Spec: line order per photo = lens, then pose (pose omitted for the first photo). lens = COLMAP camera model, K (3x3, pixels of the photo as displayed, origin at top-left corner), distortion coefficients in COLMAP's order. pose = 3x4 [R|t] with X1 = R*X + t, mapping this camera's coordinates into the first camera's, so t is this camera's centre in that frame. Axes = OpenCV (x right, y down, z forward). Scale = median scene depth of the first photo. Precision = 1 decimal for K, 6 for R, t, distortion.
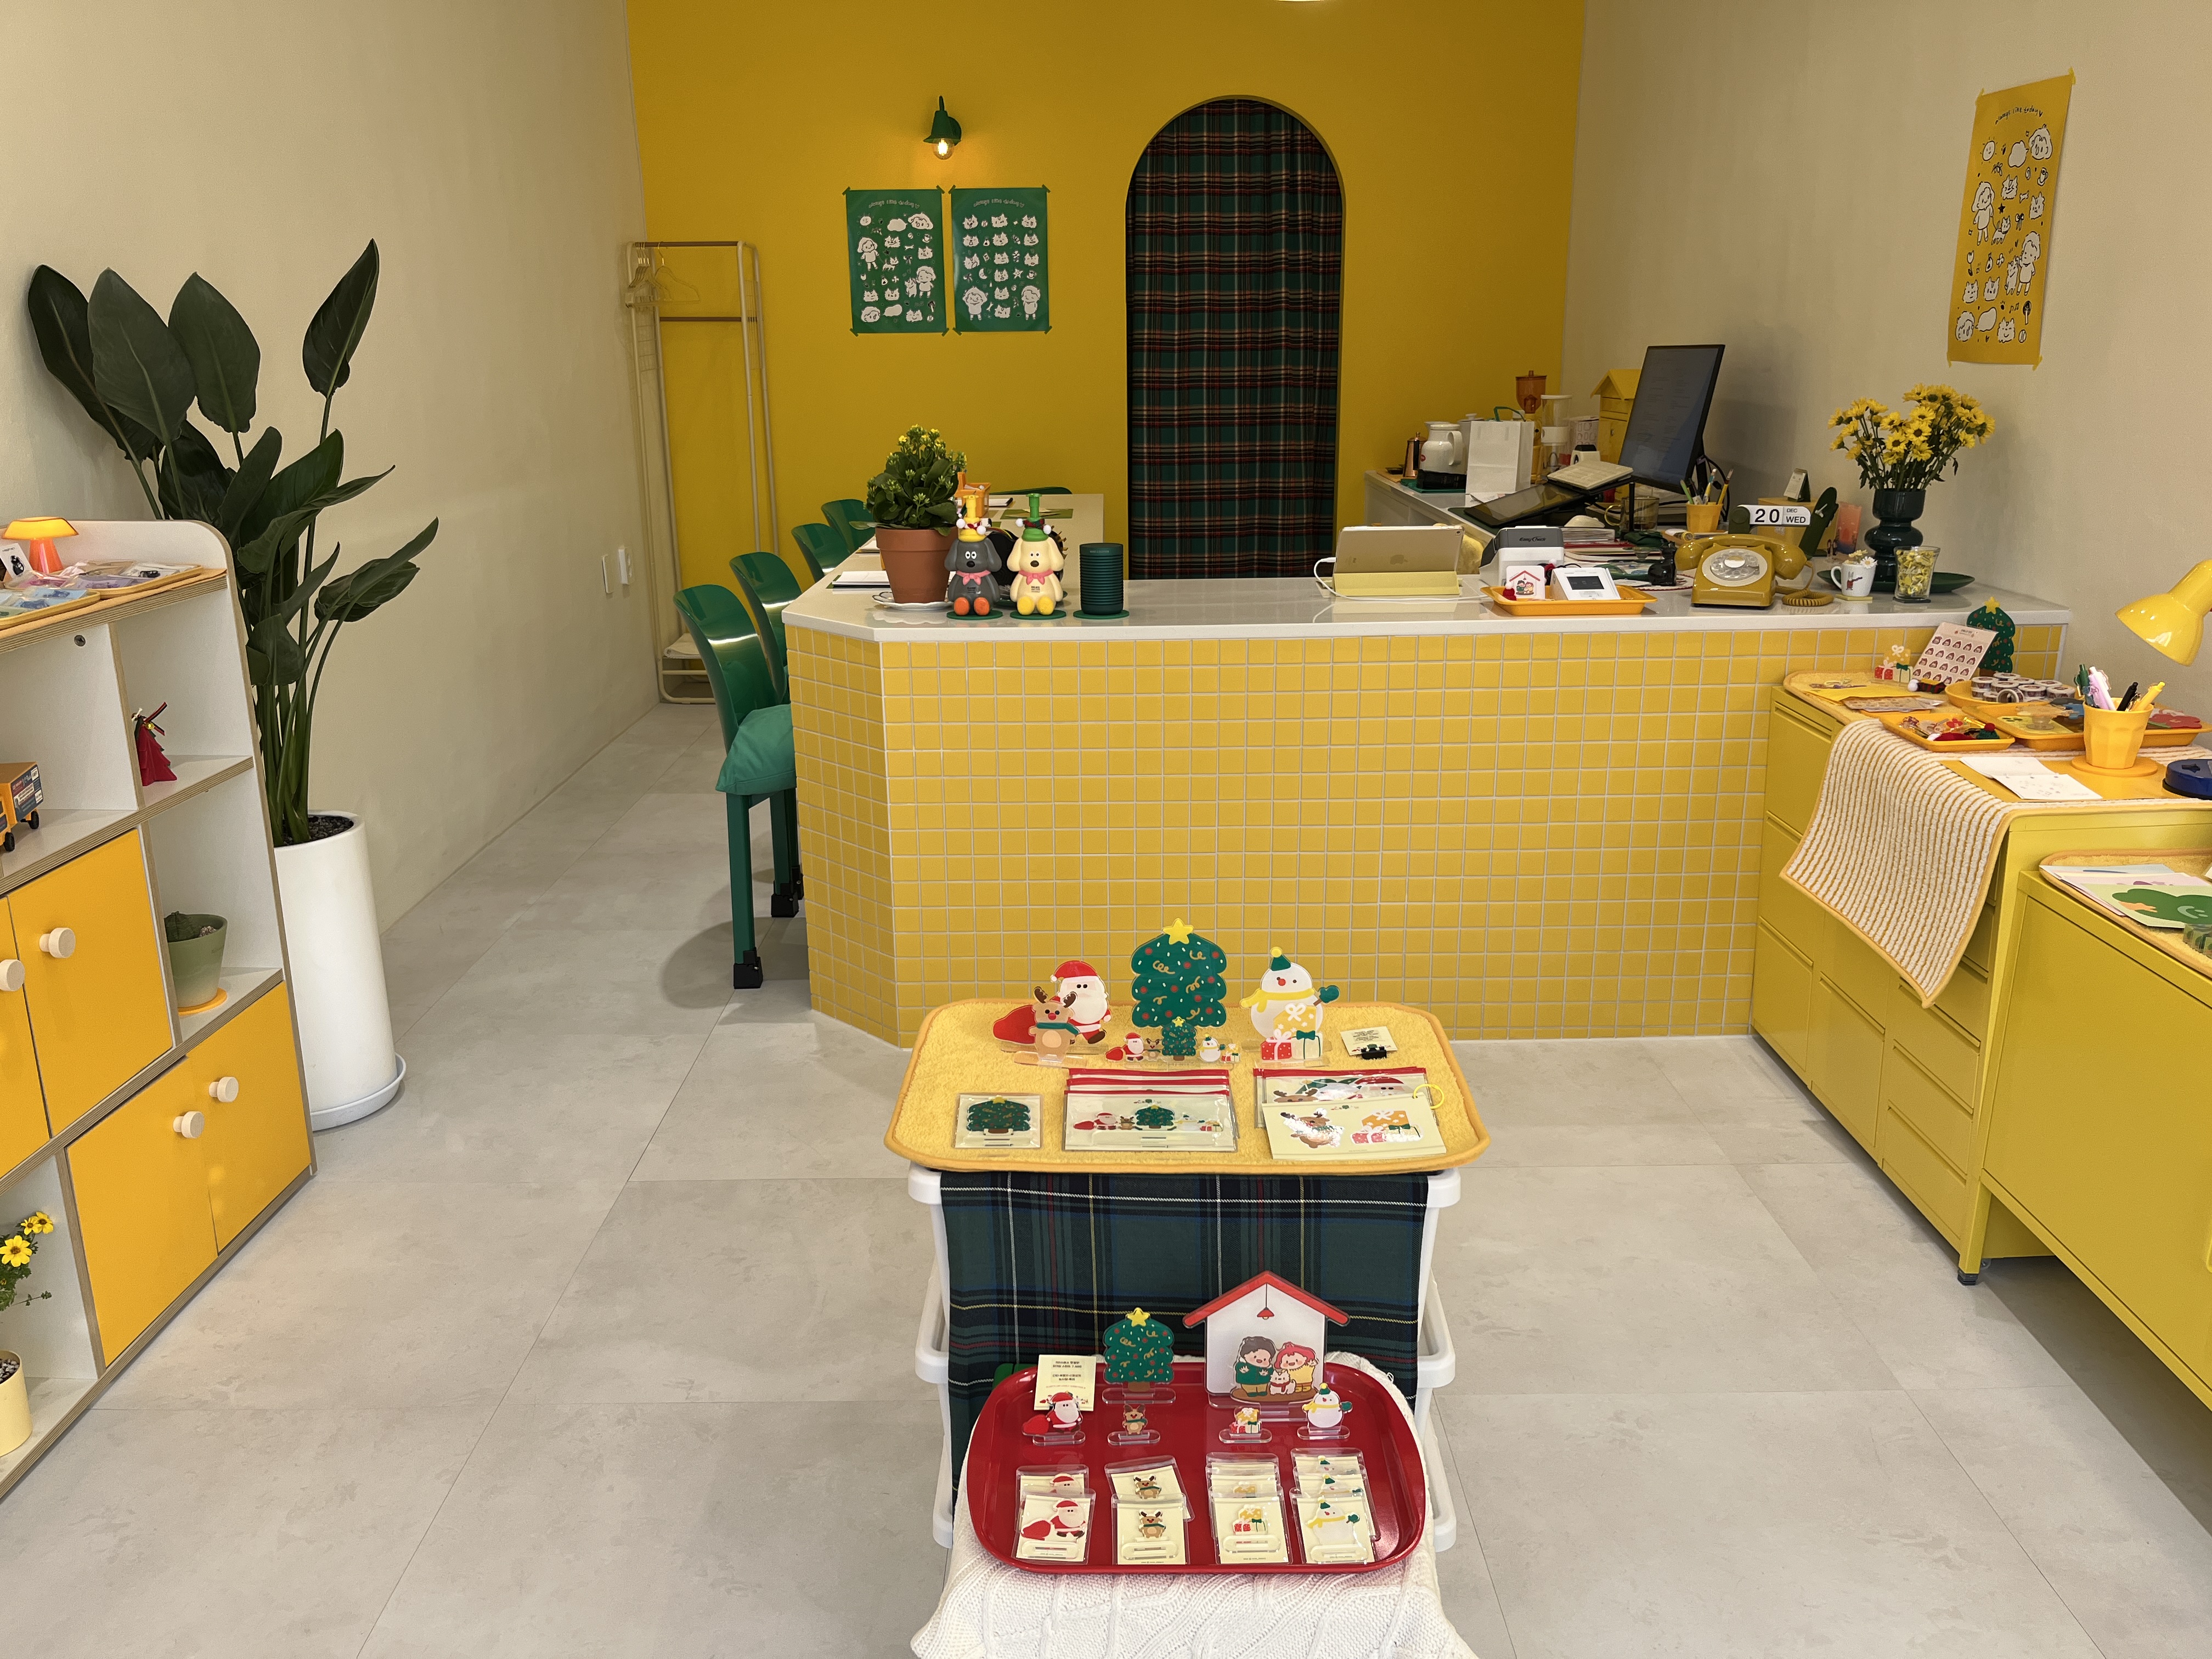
lens RADIAL K [[1676.2, 0, 1118.2], [0, 1676.2, 826.4], [0, 0, 1]] dist [0.060451, -0.087131]
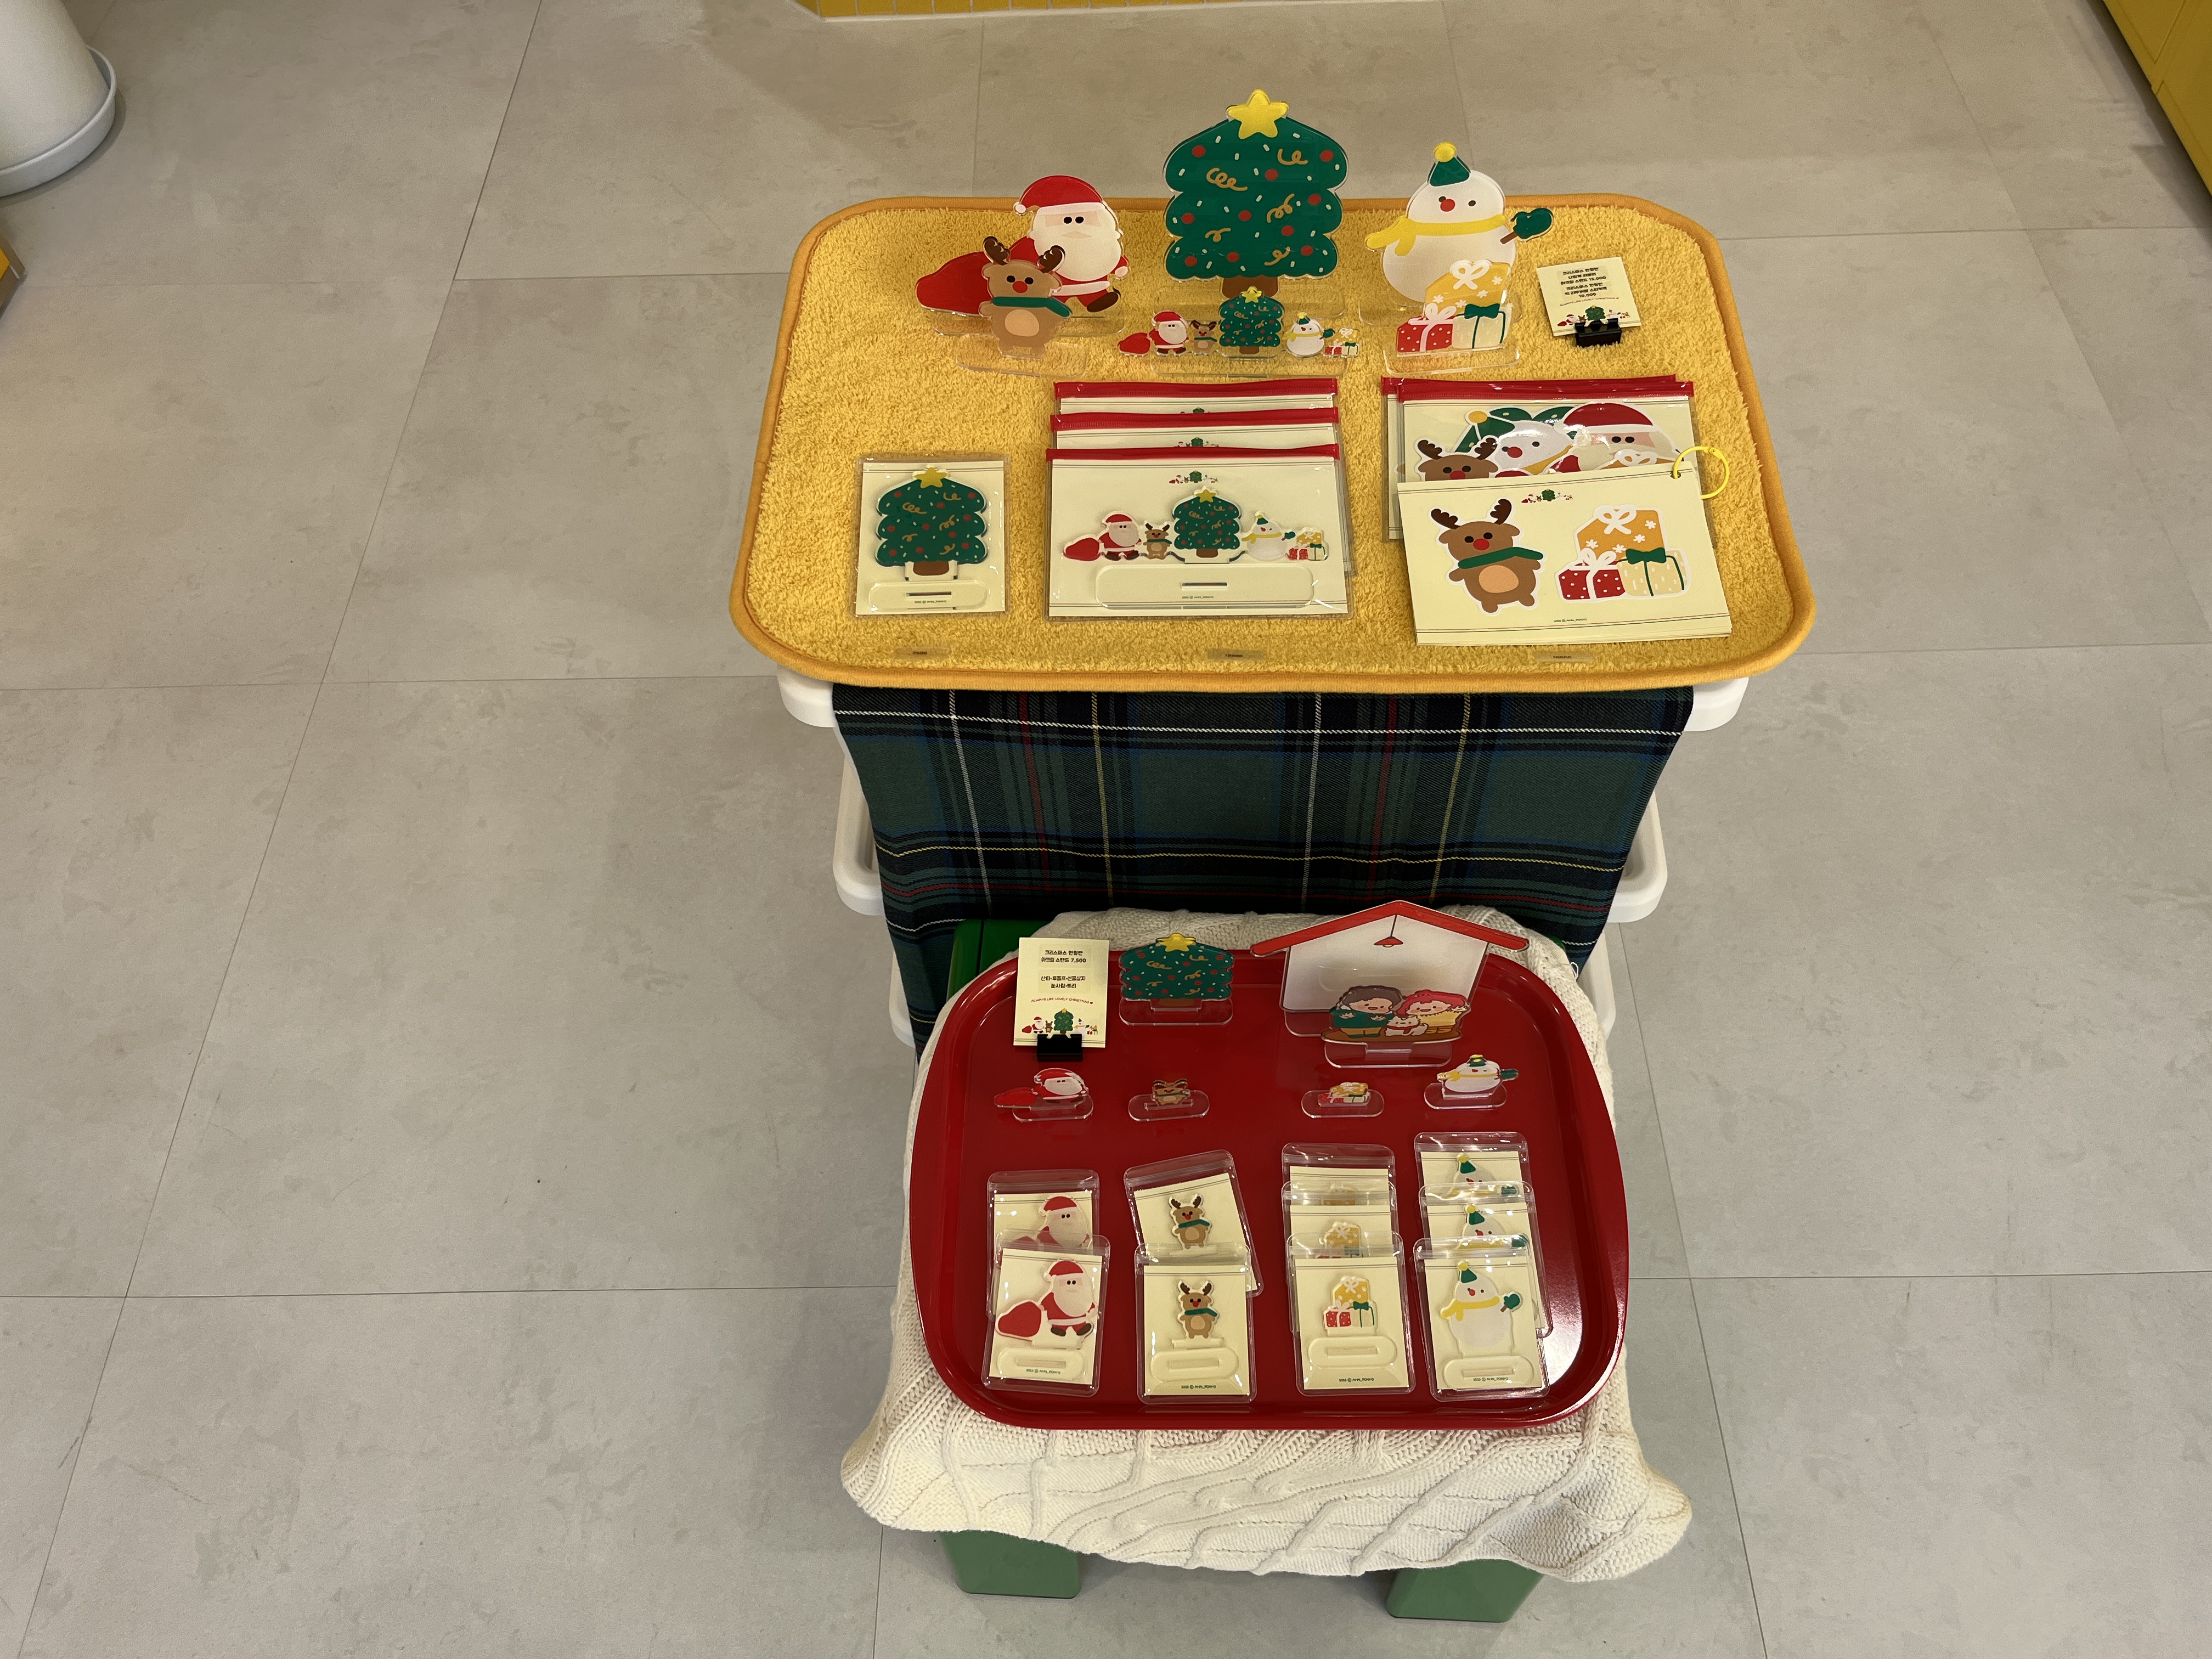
lens RADIAL K [[1676.2, 0, 1103.1], [0, 1676.2, 830.5], [0, 0, 1]] dist [0.060451, -0.087131]
pose [[0.999718, -0.003786, -0.023448, -0.000282], [0.018074, 0.761758, 0.647610, -0.106875], [0.015410, -0.647851, 0.761611, 0.463595]]
